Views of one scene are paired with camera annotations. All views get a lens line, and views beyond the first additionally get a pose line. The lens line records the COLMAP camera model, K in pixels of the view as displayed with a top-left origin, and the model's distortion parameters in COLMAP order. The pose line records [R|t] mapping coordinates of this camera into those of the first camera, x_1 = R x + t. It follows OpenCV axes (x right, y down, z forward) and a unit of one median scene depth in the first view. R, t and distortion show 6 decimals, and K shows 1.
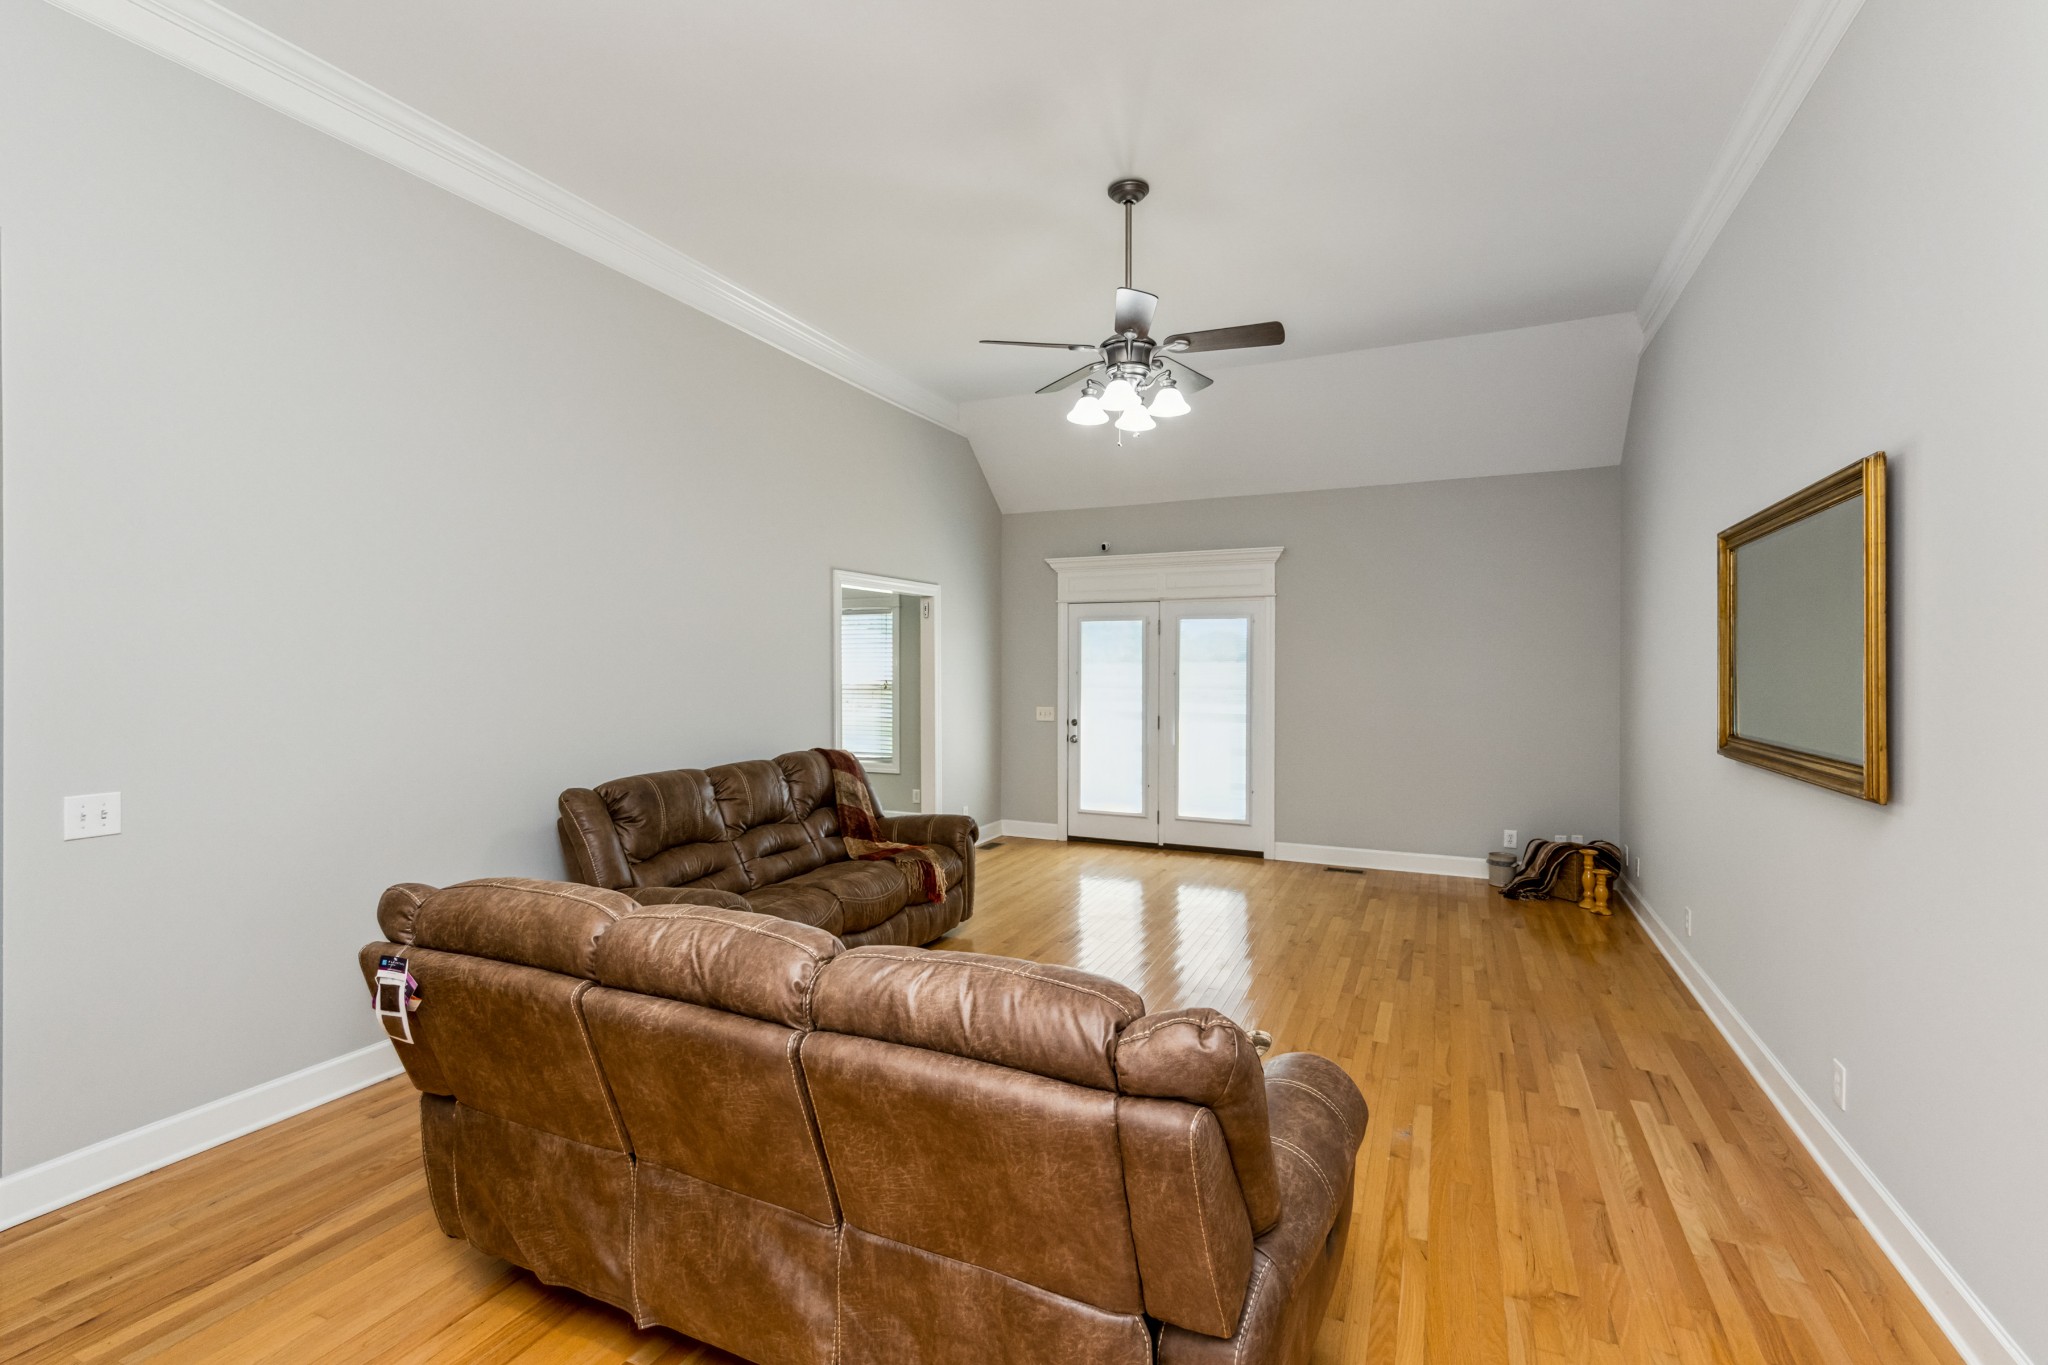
lens RADIAL K [[956.3, 0, 1002.4], [0, 956.3, 655.4], [0, 0, 1]] dist [0.001304, 0.000072]
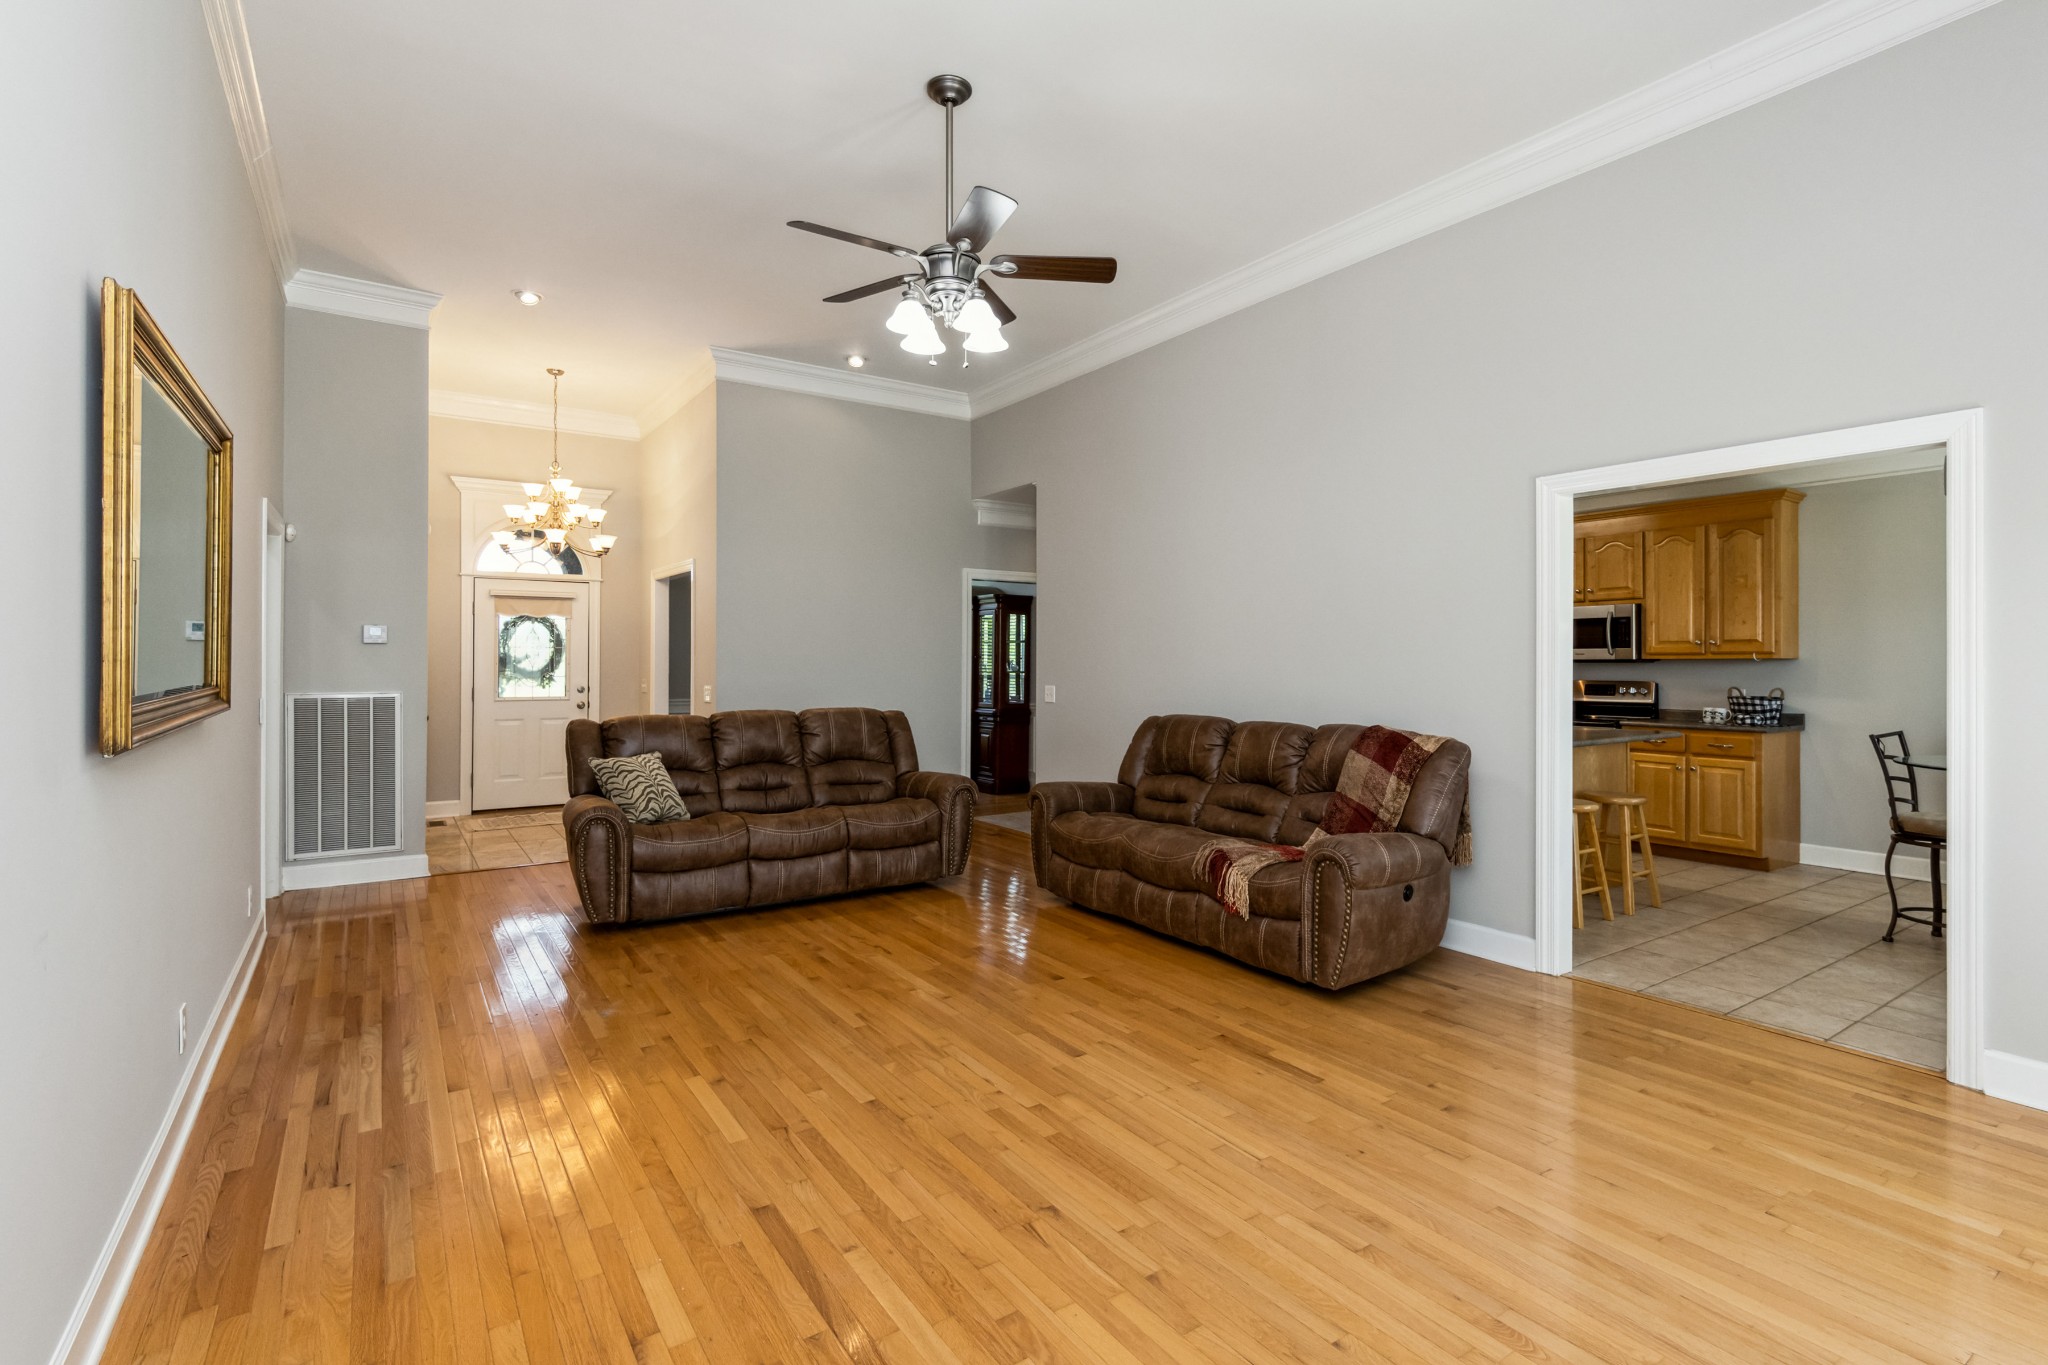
lens RADIAL K [[956.3, 0, 1002.4], [0, 956.3, 655.4], [0, 0, 1]] dist [0.001304, 0.000072]
pose [[-0.531455, -0.008661, -0.847042, 0.913331], [-0.003486, 0.999962, -0.008038, 0.060533], [0.847080, -0.001319, -0.531464, 1.607081]]
